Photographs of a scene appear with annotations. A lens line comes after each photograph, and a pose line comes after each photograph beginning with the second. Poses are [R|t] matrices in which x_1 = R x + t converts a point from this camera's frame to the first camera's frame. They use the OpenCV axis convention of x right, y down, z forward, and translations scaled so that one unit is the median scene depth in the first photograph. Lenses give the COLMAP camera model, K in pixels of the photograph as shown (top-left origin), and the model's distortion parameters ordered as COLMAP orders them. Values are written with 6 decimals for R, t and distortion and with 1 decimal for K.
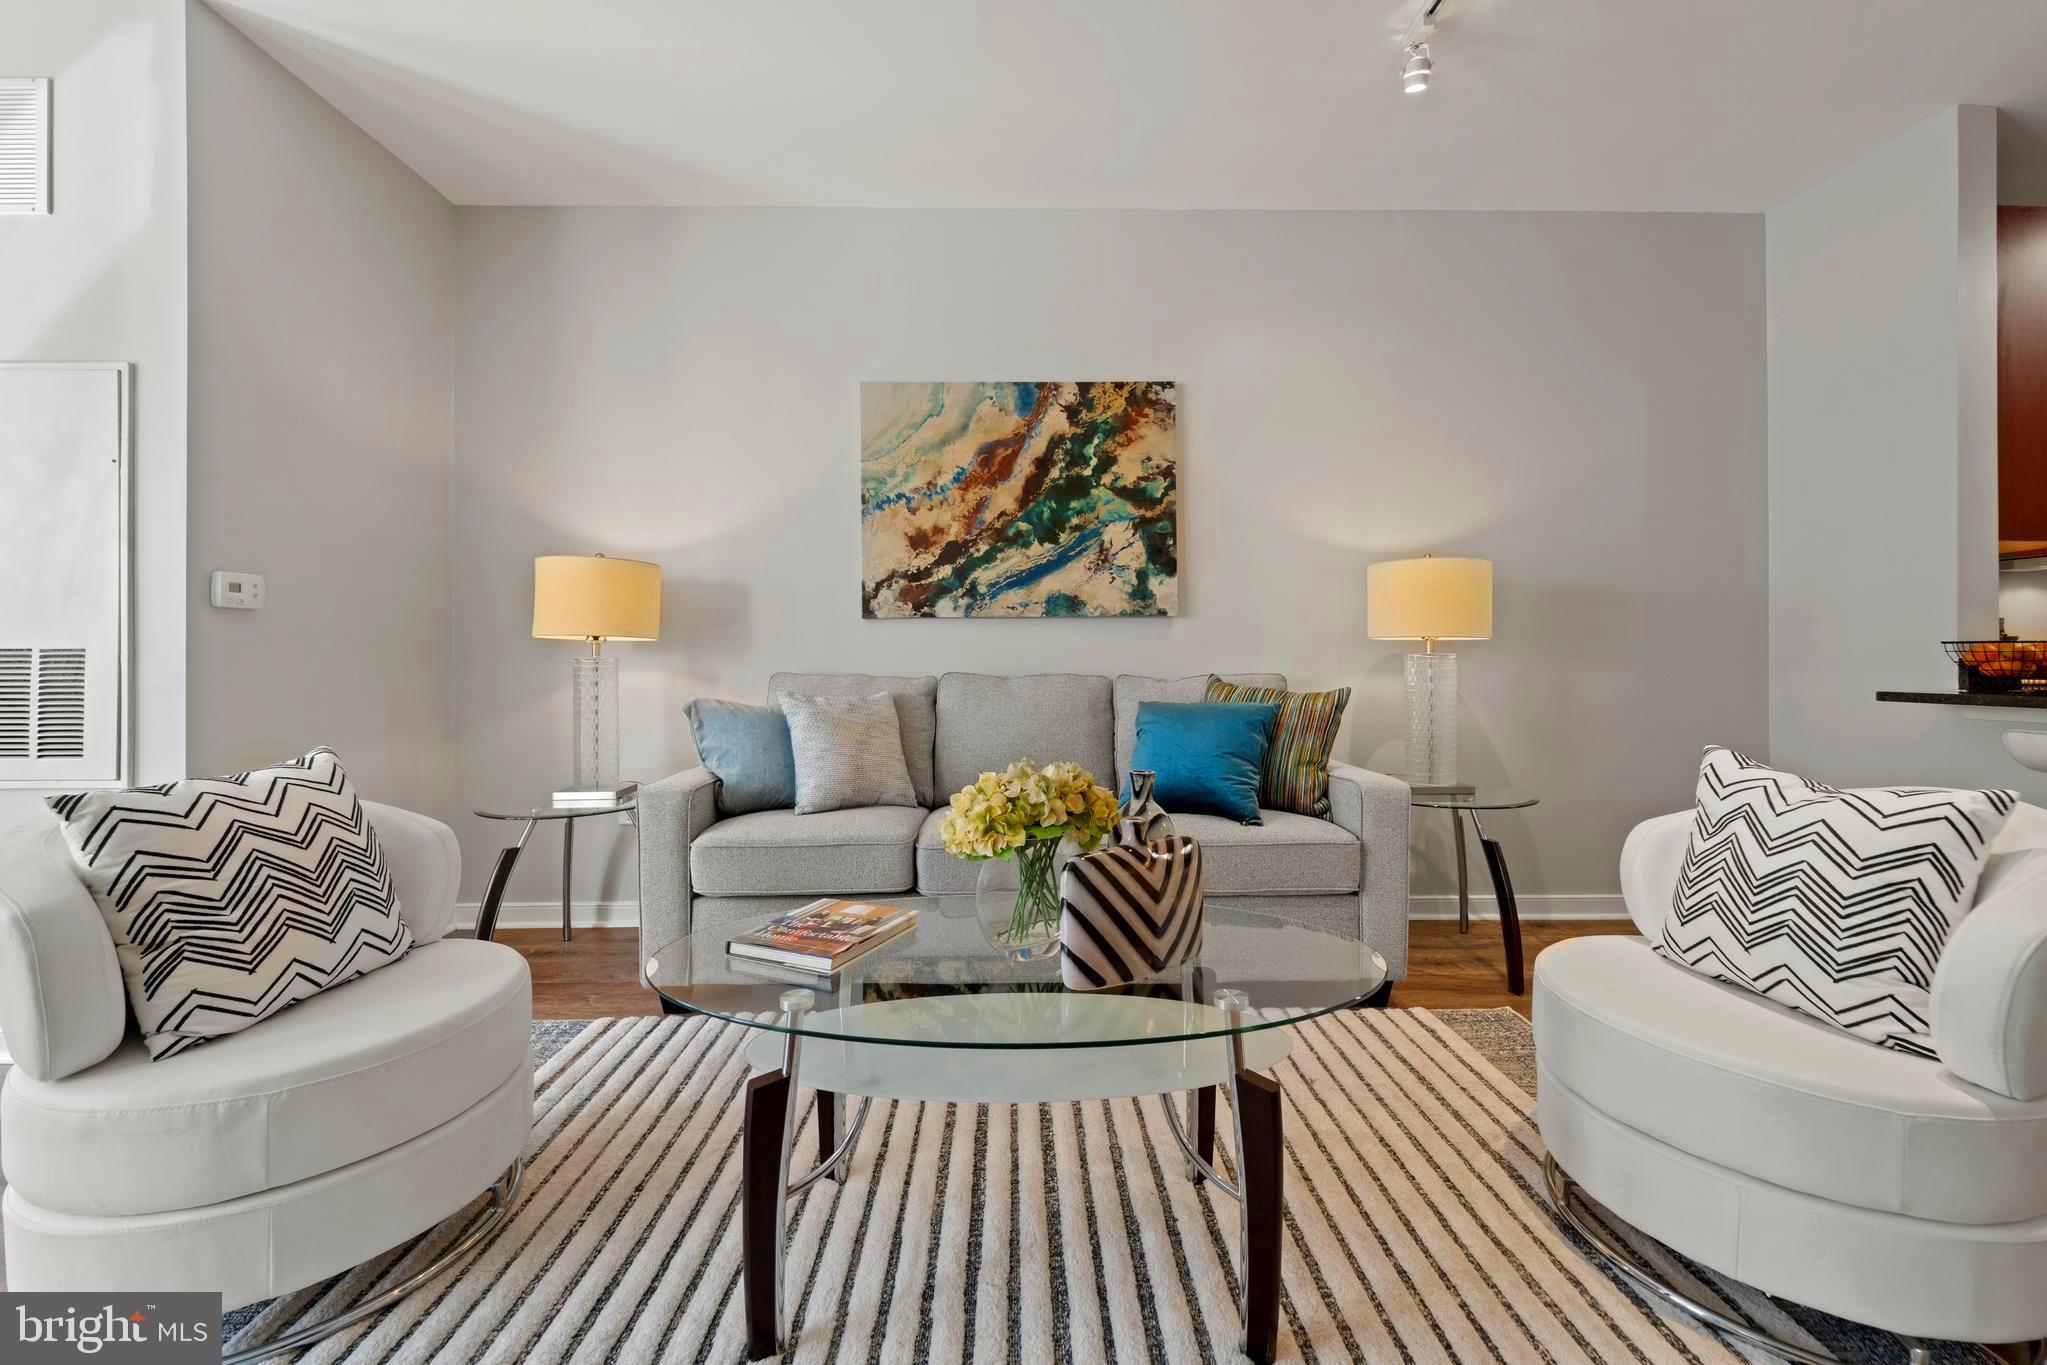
lens RADIAL K [[835.7, 0, 1018.1], [0, 835.7, 648.4], [0, 0, 1]] dist [0.001082, -0.000024]
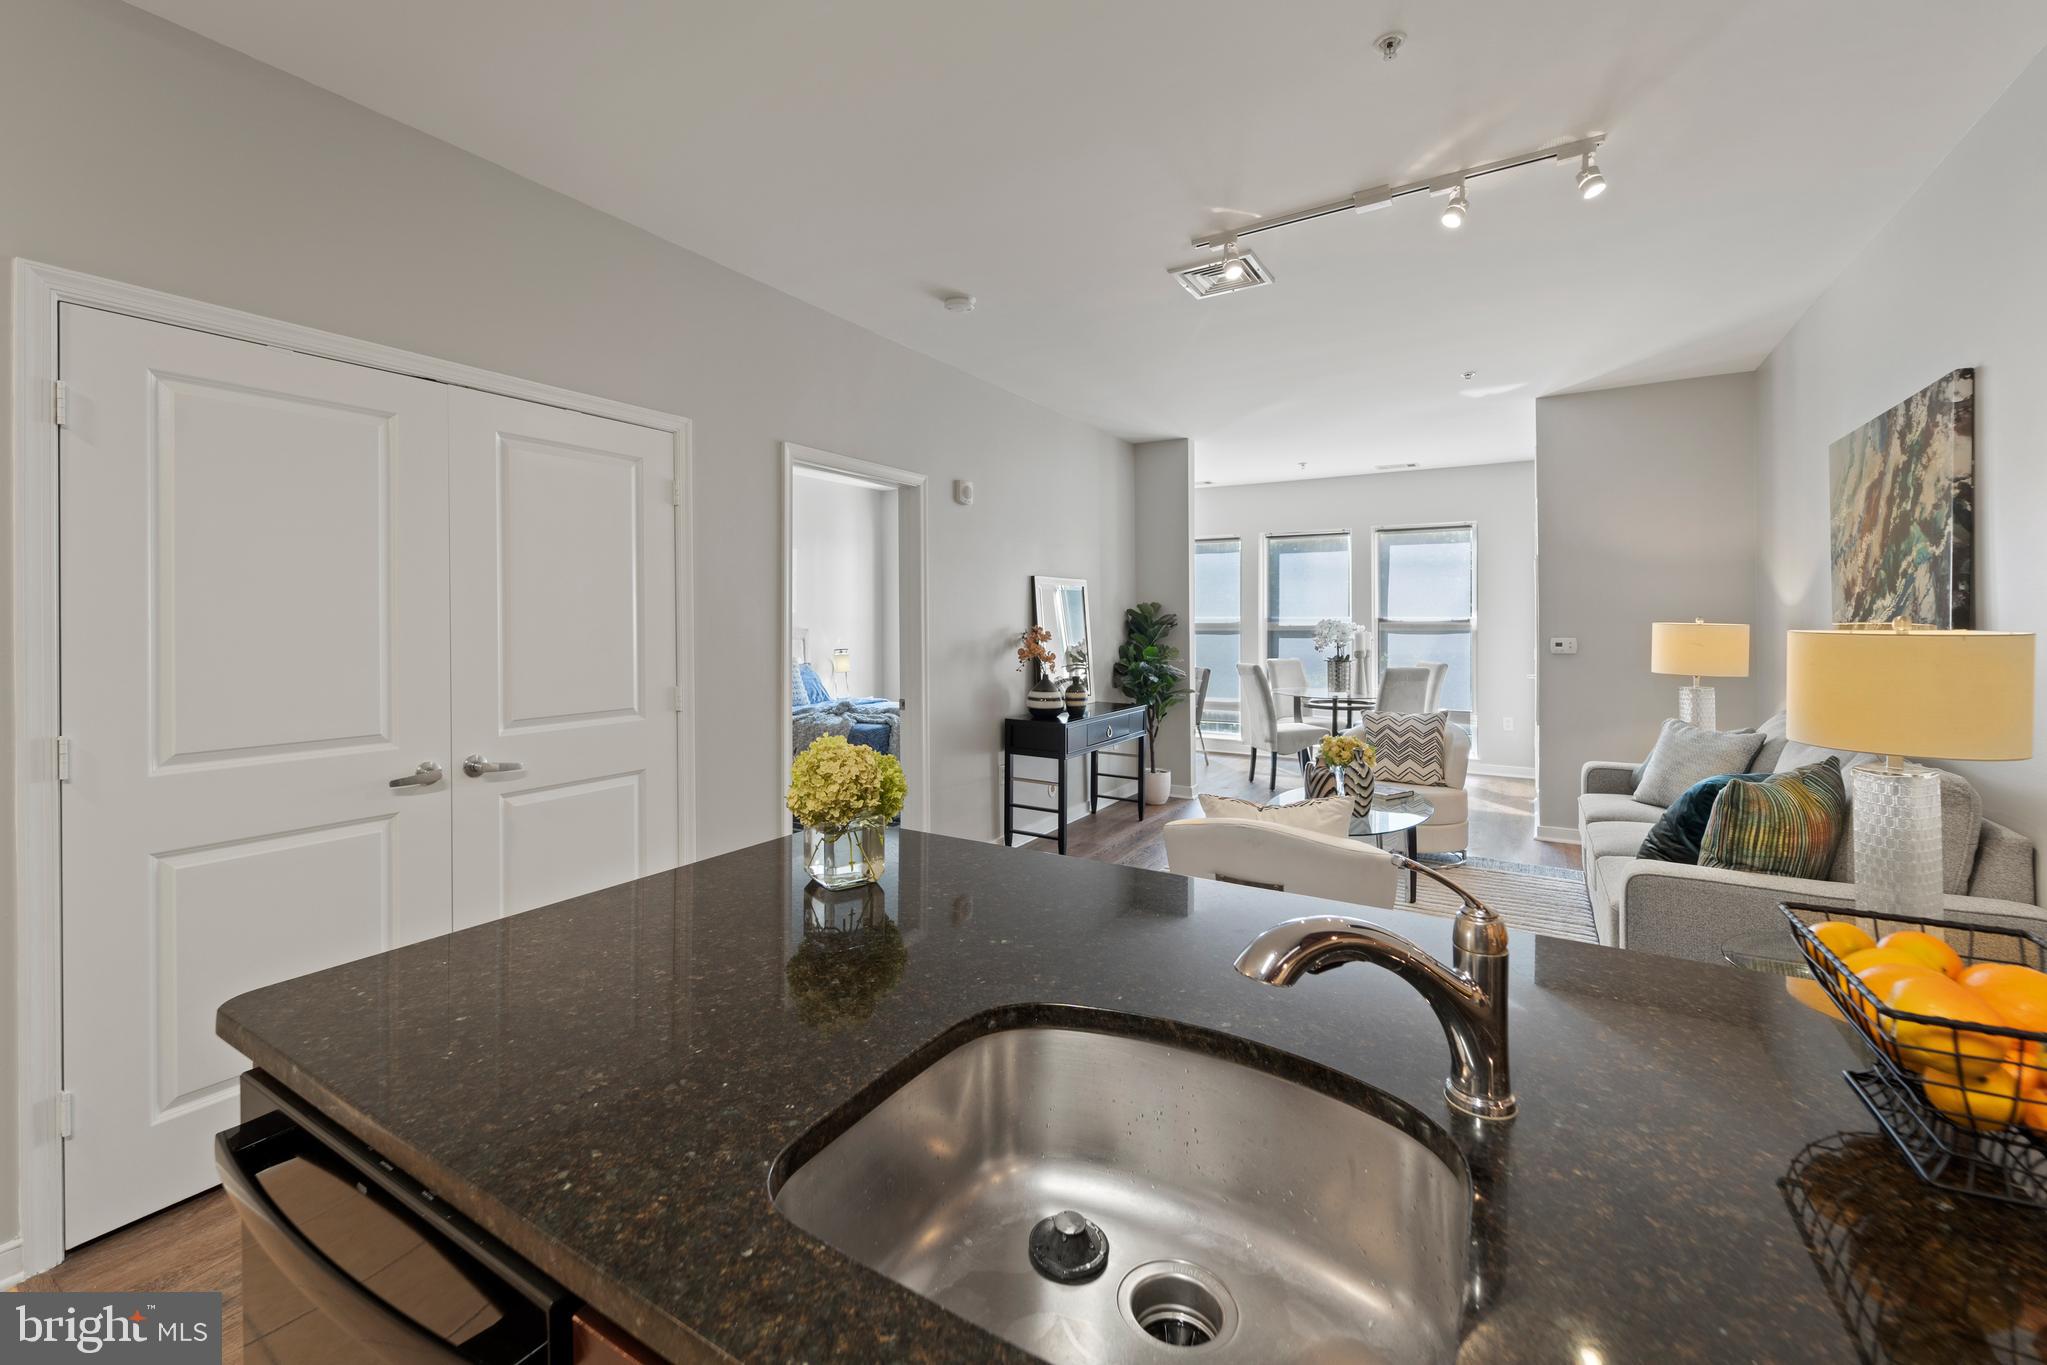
lens RADIAL K [[838.8, 0, 1017.1], [0, 838.8, 620.8], [0, 0, 1]] dist [0.000674, -0.000145]
pose [[-0.534900, 0.002566, -0.844911, 1.273384], [0.012323, 0.999913, -0.004765, -0.103033], [0.844825, -0.012961, -0.534885, 0.694167]]
